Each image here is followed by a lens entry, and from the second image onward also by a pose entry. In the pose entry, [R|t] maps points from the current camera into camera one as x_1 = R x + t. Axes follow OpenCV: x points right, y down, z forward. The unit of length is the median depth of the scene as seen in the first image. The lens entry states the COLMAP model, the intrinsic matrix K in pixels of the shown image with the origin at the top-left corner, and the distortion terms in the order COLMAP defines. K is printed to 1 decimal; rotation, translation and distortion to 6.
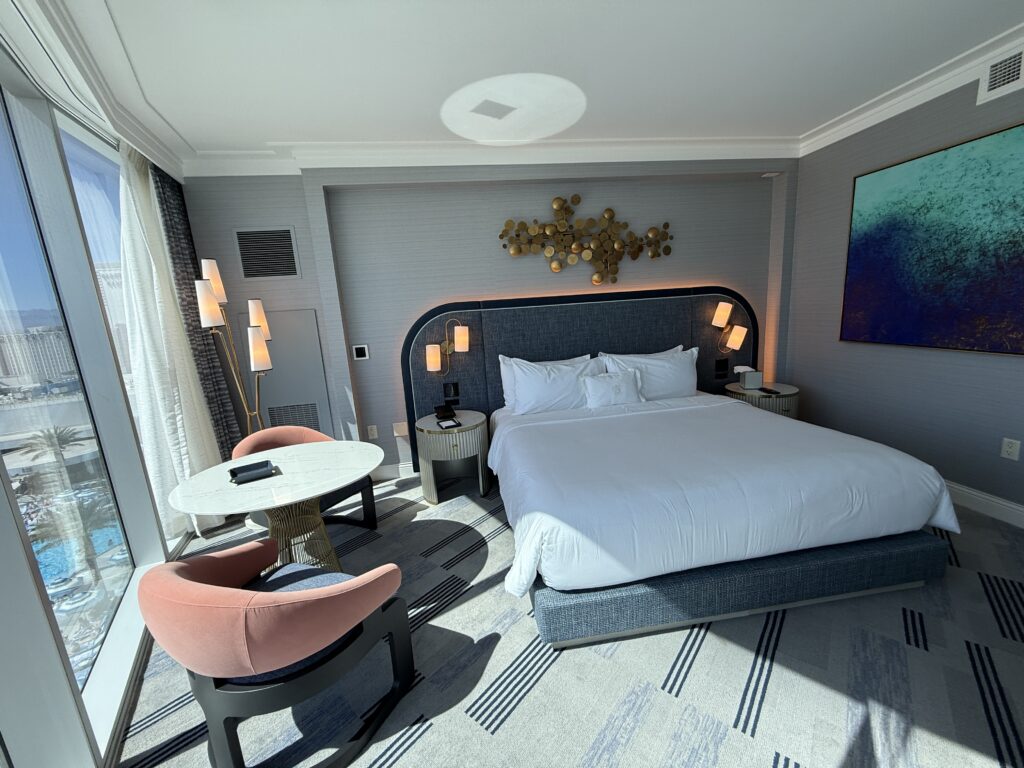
lens RADIAL K [[404.4, 0, 512.0], [0, 404.4, 384.0], [0, 0, 1]] dist [0.003316, 0.000307]
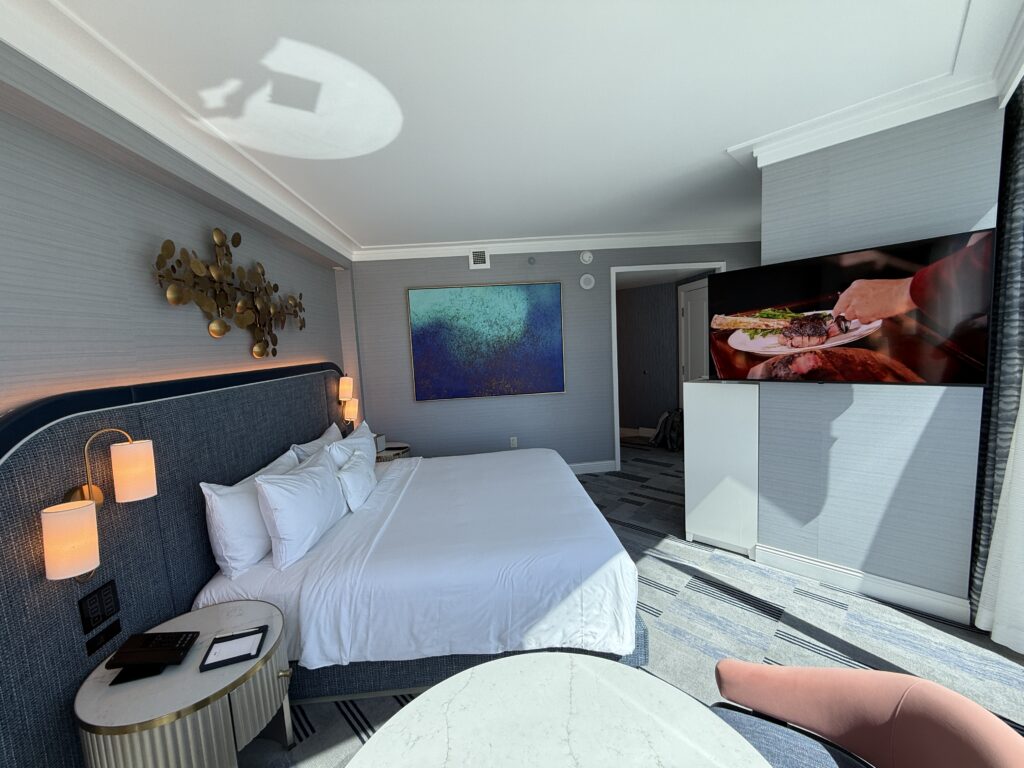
lens RADIAL K [[404.4, 0, 512.0], [0, 404.4, 384.0], [0, 0, 1]] dist [0.003316, 0.000307]
pose [[0.093122, -0.042651, 0.994741, -0.578999], [0.240814, 0.970384, 0.019063, -0.124442], [-0.966094, 0.237773, 0.100635, 0.595695]]
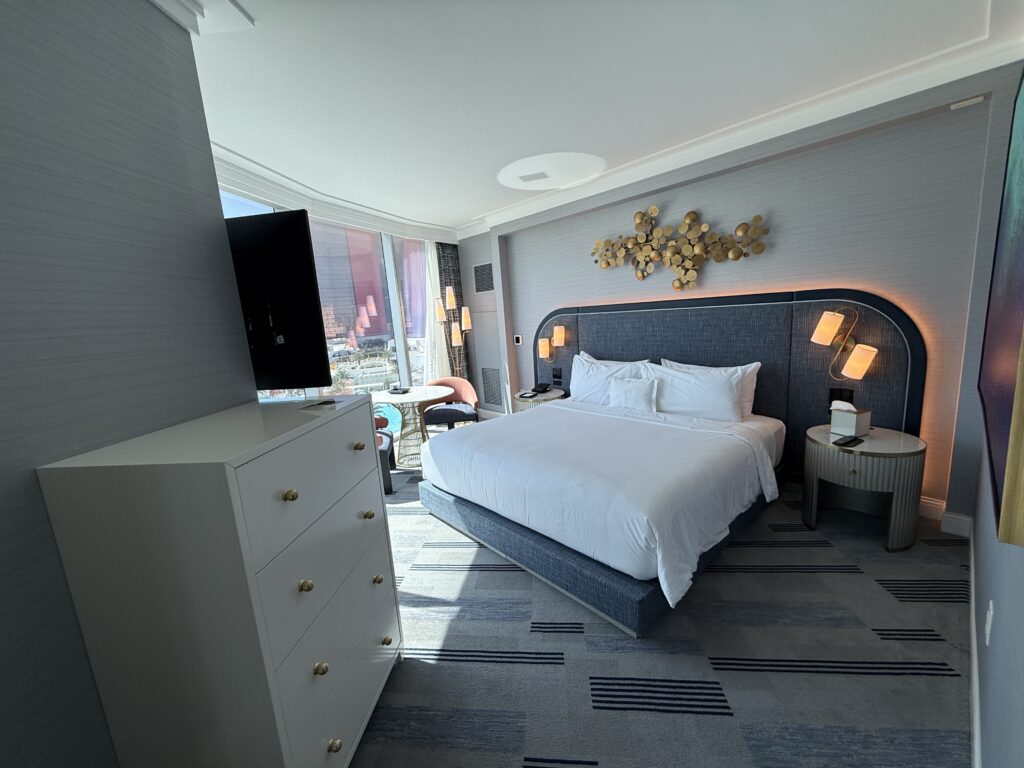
lens RADIAL K [[417.5, 0, 505.5], [0, 417.5, 377.9], [0, 0, 1]] dist [-0.000565, -0.000011]
pose [[0.550957, 0.154410, -0.820125, 1.008604], [-0.126662, 0.986821, 0.100704, -0.102423], [0.824866, 0.048396, 0.563254, 0.113084]]
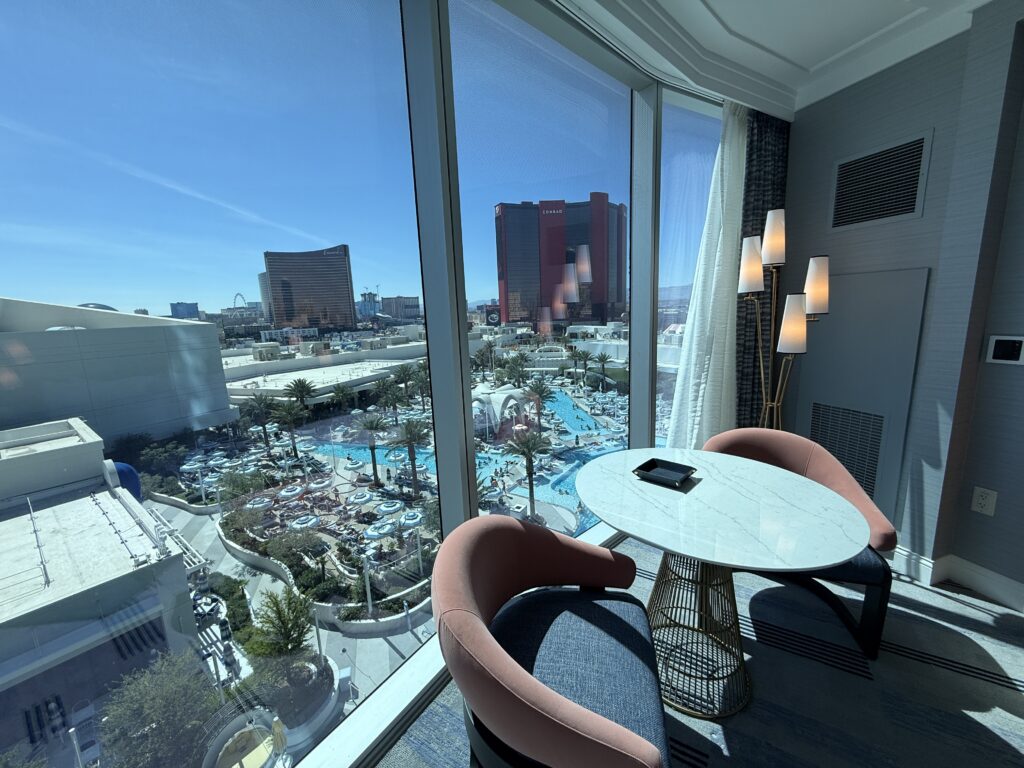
lens RADIAL K [[409.9, 0, 508.8], [0, 409.9, 383.6], [0, 0, 1]] dist [-0.000928, -0.000110]
pose [[0.176007, 0.234747, -0.955989, 0.029302], [-0.163192, 0.964670, 0.206833, -0.045752], [0.970768, 0.119606, 0.208098, 0.312110]]
